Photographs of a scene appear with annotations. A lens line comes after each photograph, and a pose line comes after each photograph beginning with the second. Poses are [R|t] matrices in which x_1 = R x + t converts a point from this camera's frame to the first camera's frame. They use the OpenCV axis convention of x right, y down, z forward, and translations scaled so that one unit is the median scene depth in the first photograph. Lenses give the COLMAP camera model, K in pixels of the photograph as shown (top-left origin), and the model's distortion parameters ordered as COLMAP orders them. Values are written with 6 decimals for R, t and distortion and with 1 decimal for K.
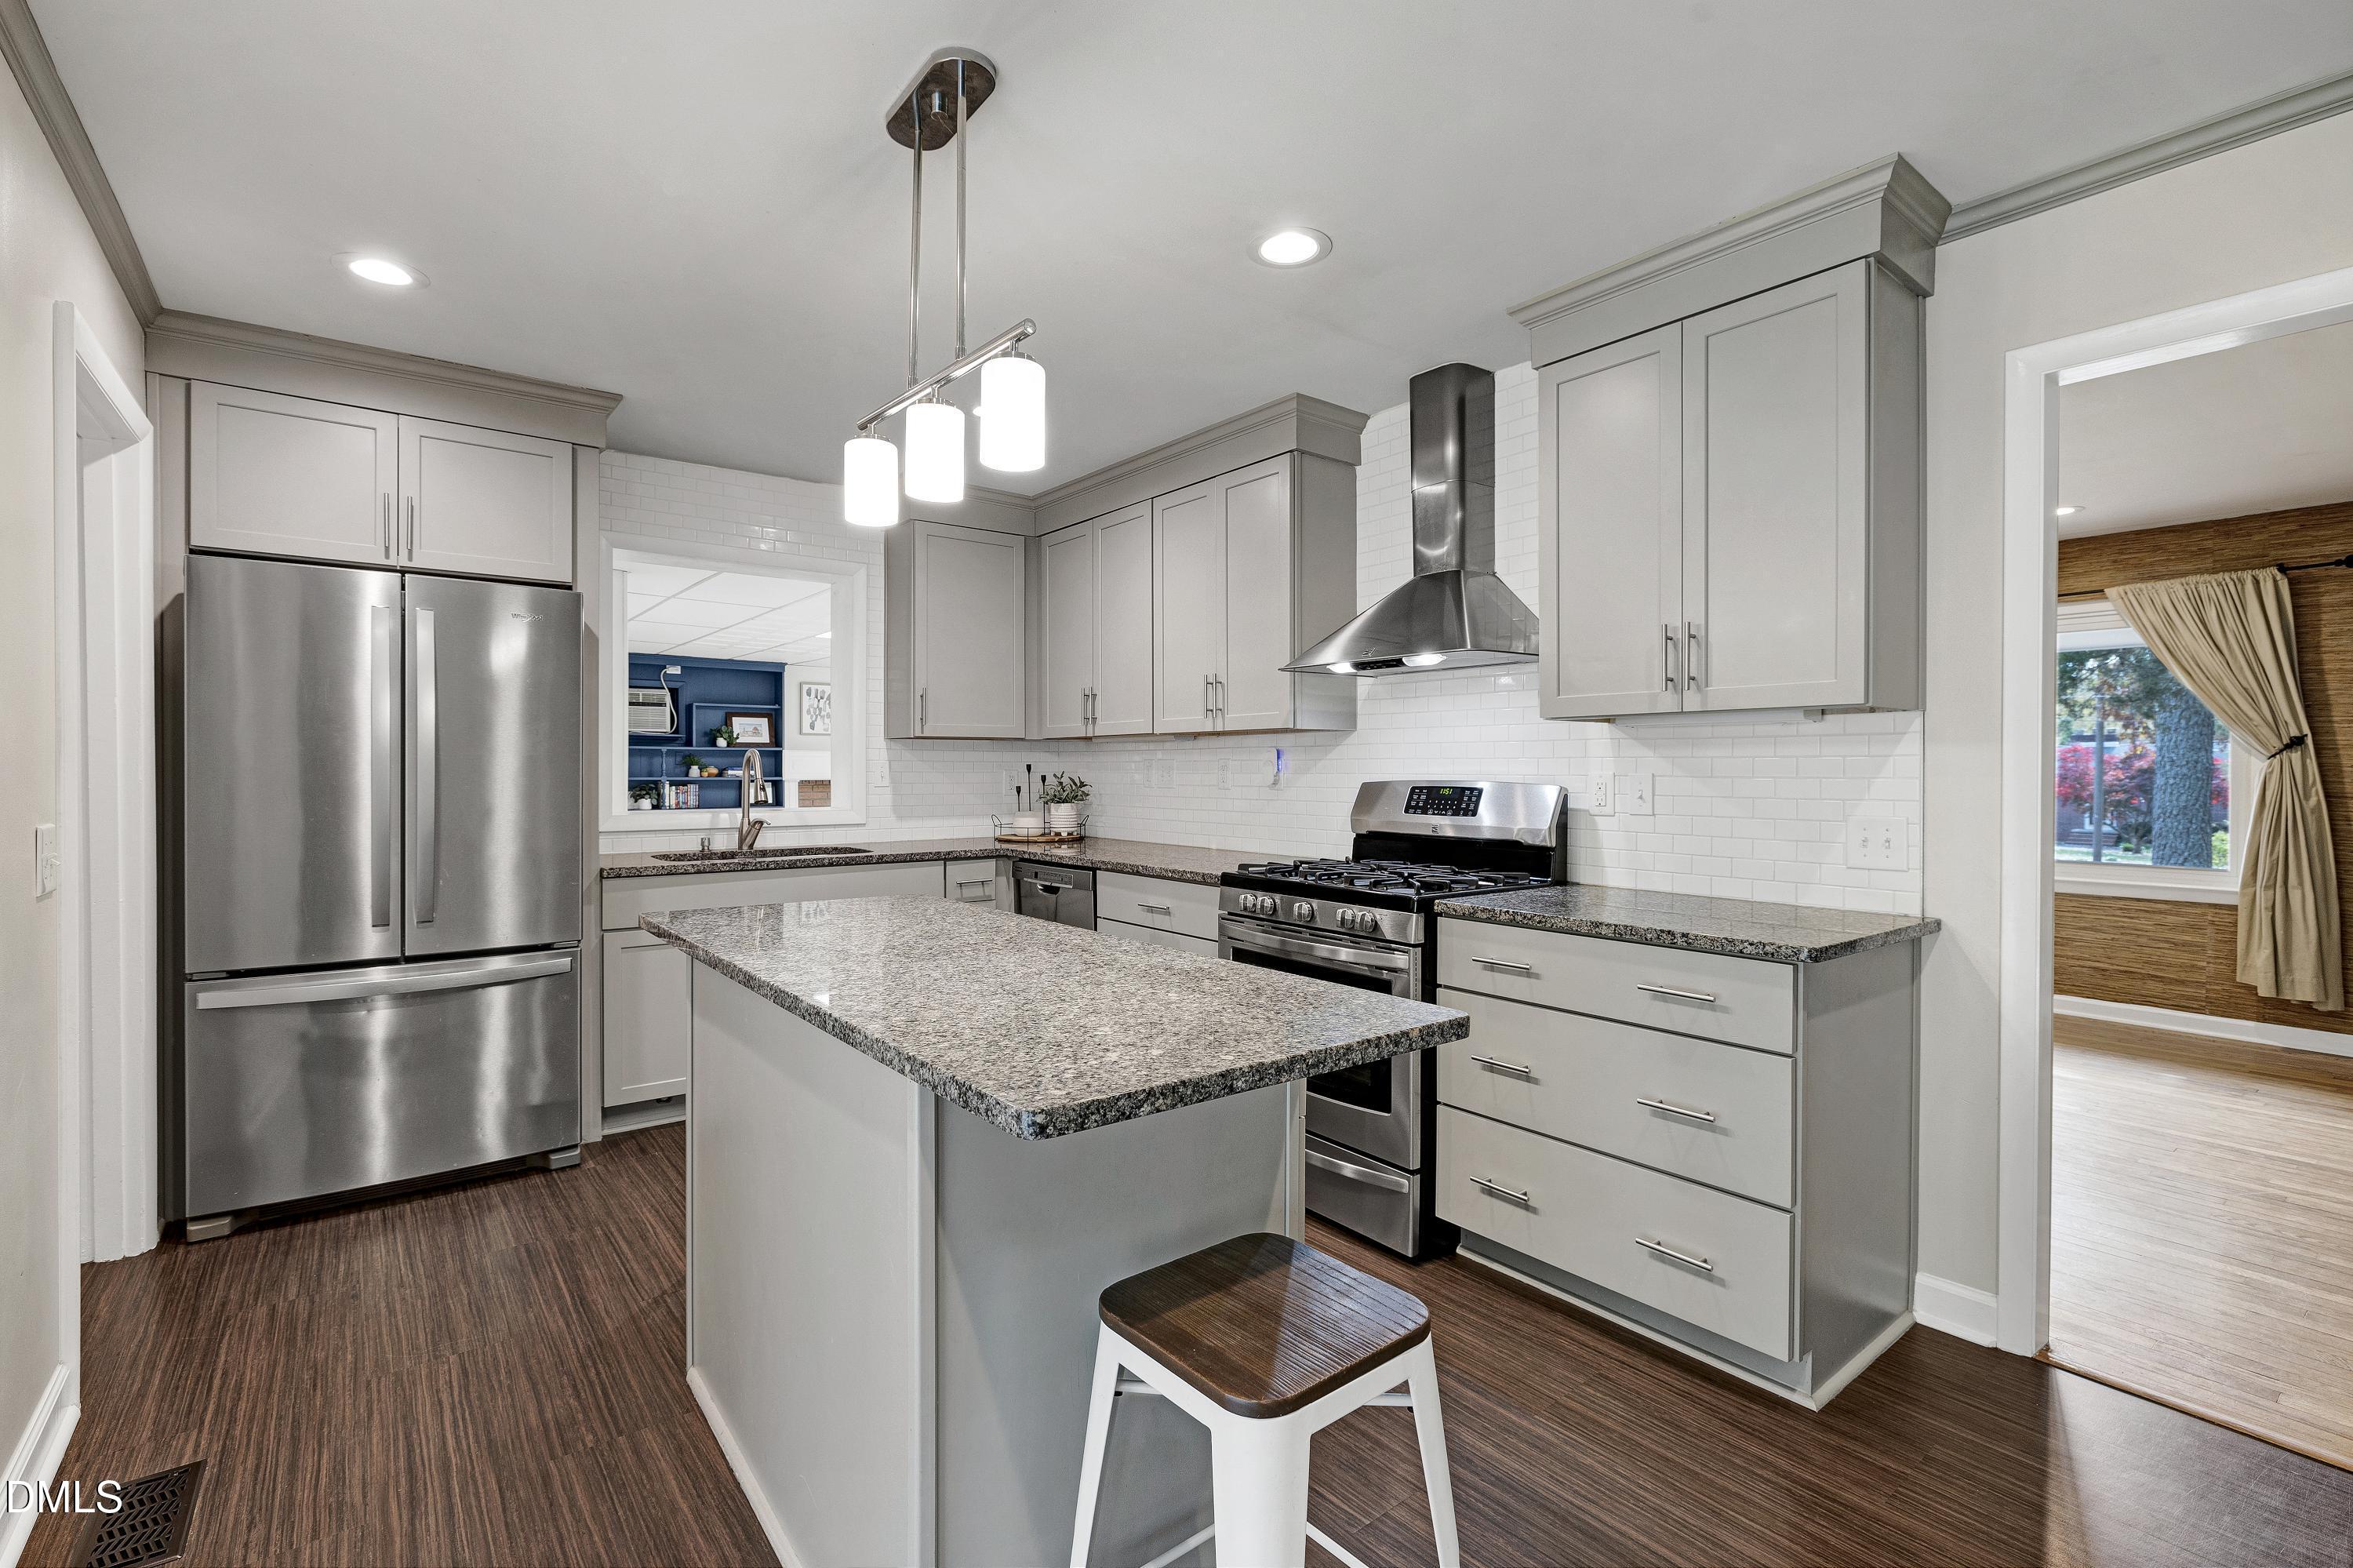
lens RADIAL K [[1061.5, 0, 1176.5], [0, 1061.5, 784.0], [0, 0, 1]] dist [-0.001318, -0.000200]
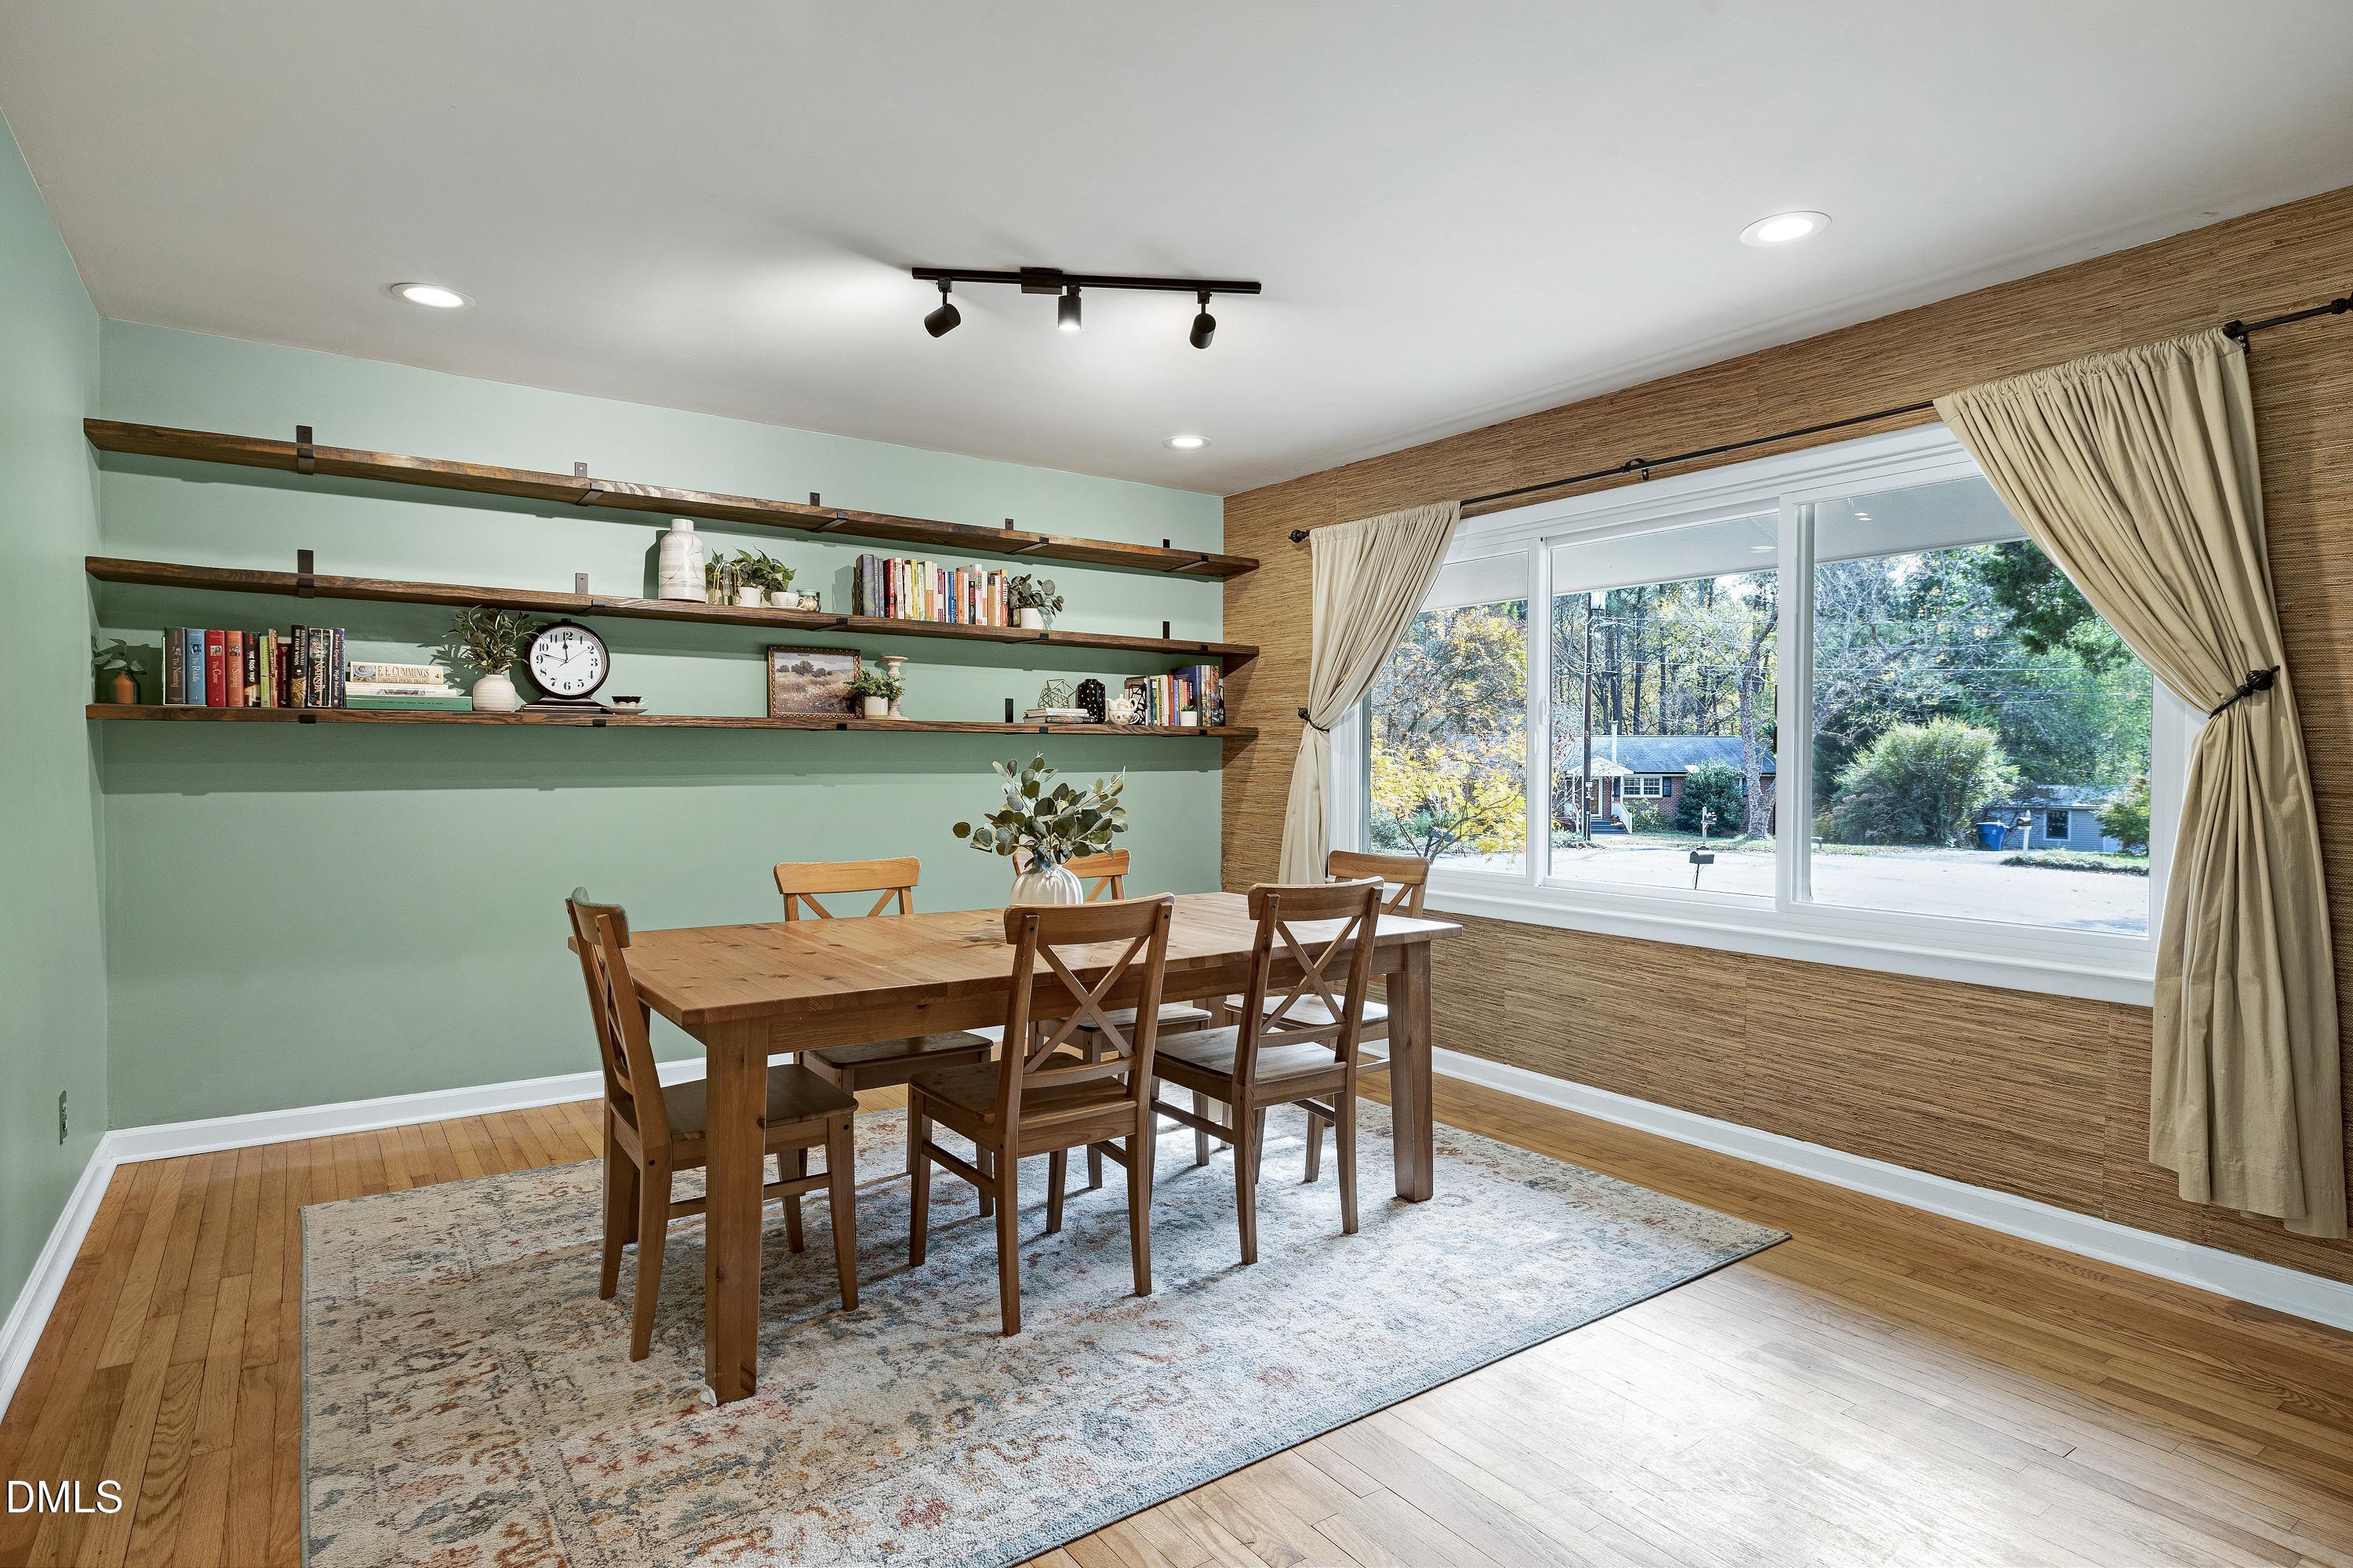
lens RADIAL K [[1247.5, 0, 1176.5], [0, 1247.5, 784.0], [0, 0, 1]] dist [0.002290, 0.000271]
pose [[0.998898, 0.001941, -0.046902, 0.559628], [-0.001676, 0.999983, 0.005671, 0.004557], [0.046912, -0.005586, 0.998883, 0.382191]]
